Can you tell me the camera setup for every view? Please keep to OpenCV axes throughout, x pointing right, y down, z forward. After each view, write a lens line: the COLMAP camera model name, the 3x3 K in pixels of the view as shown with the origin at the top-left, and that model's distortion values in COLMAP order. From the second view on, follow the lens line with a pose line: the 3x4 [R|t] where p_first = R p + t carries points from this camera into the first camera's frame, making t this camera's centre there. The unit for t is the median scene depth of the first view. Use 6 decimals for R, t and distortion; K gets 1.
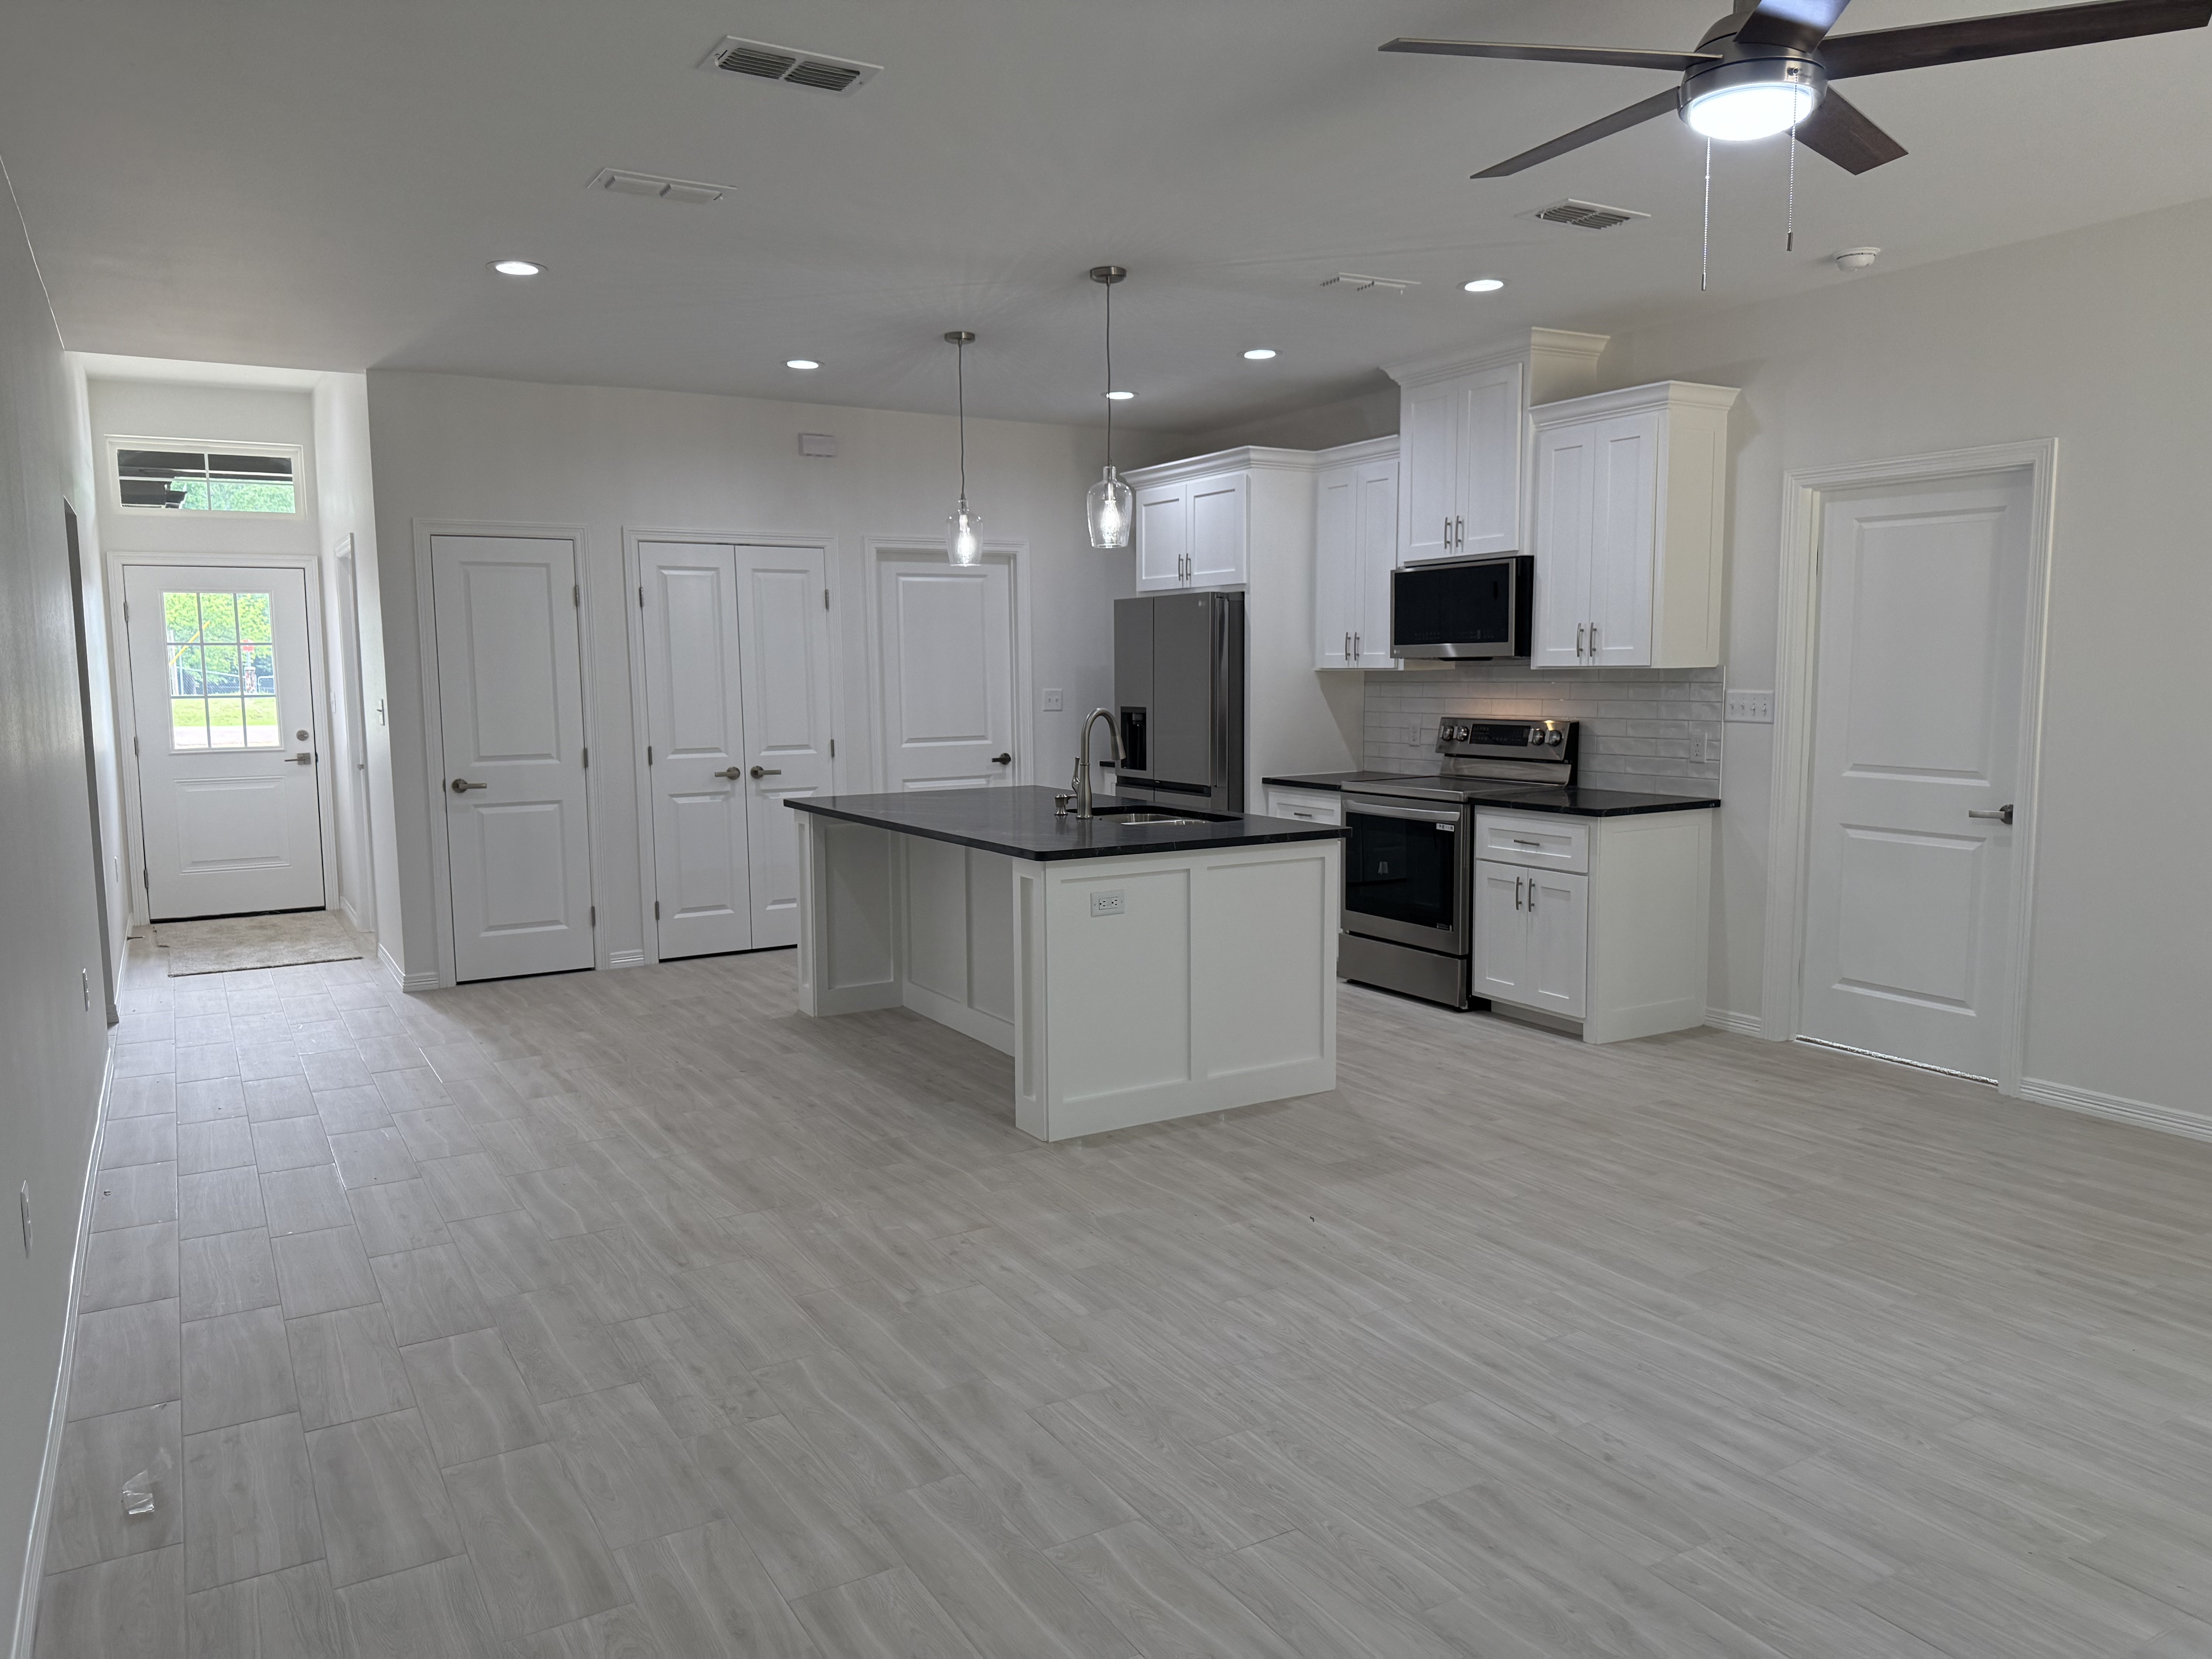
lens RADIAL K [[1542.0, 0, 1116.4], [0, 1542.0, 830.6], [0, 0, 1]] dist [0.156198, -0.266506]
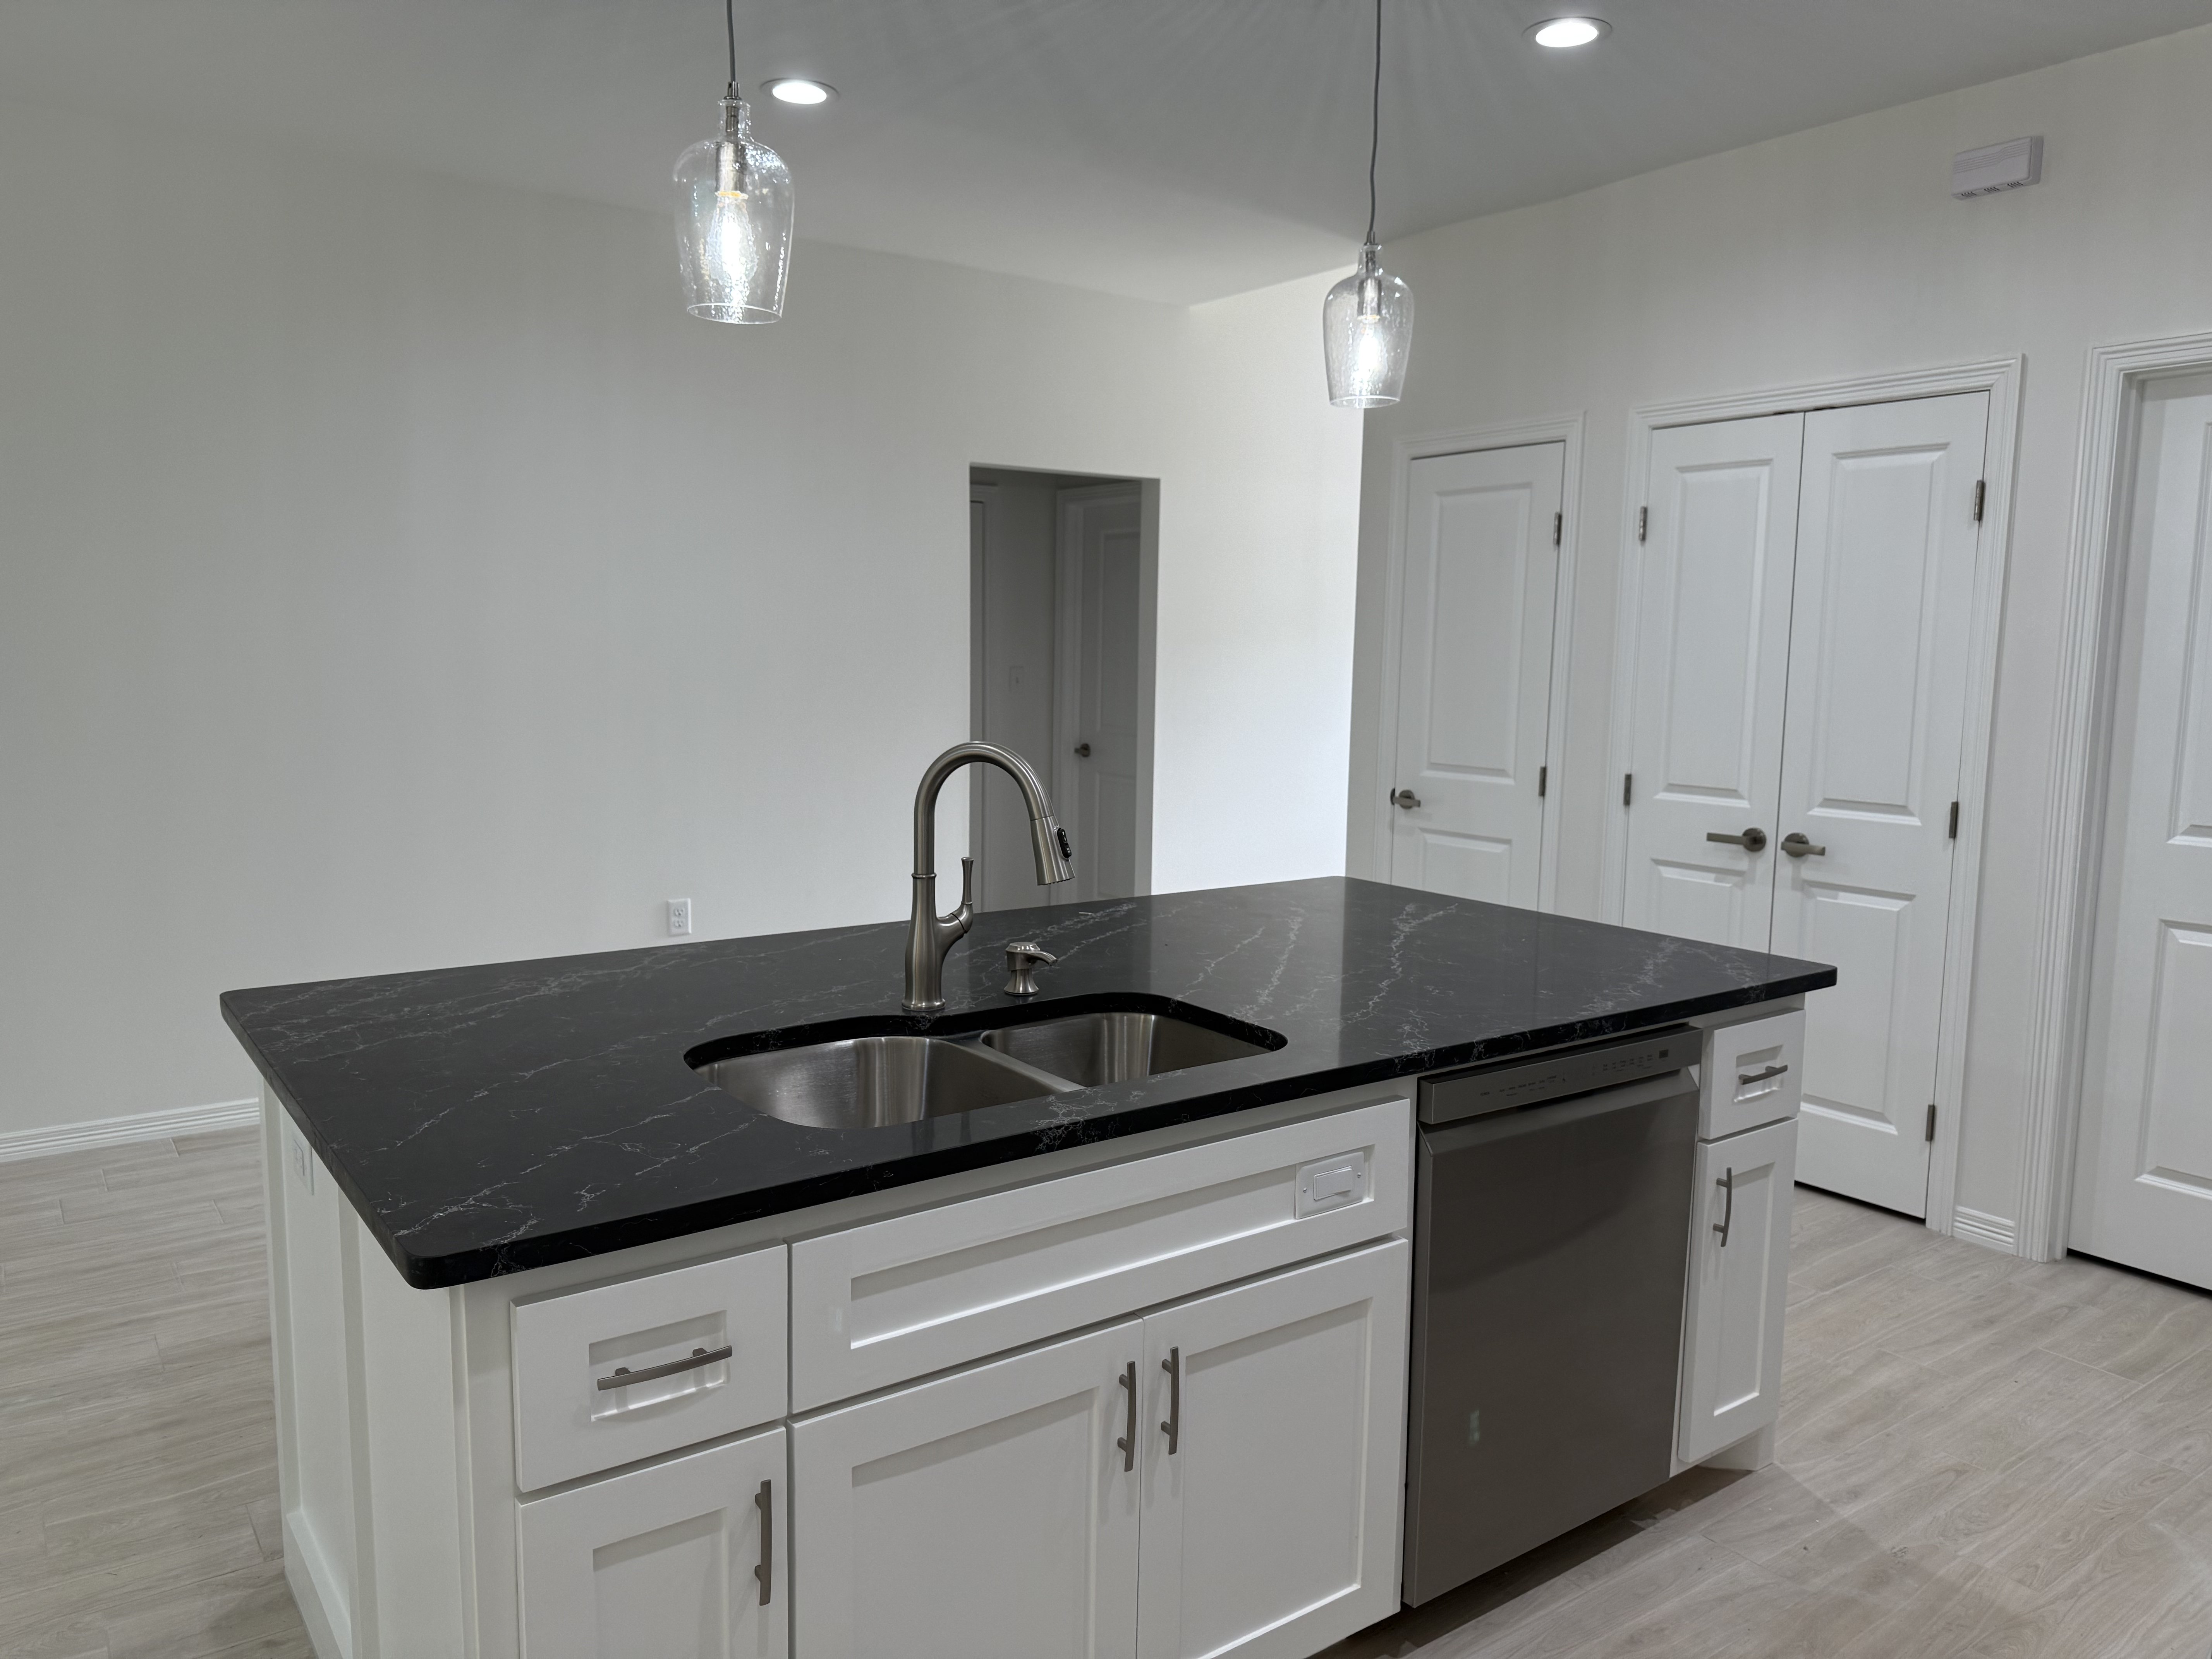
lens RADIAL K [[1550.6, 0, 1100.9], [0, 1550.6, 835.4], [0, 0, 1]] dist [0.066455, -0.084525]
pose [[0.083092, 0.135049, -0.987349, 0.363764], [-0.122071, 0.984693, 0.124413, -0.104761], [0.989037, 0.110189, 0.098305, 0.962530]]
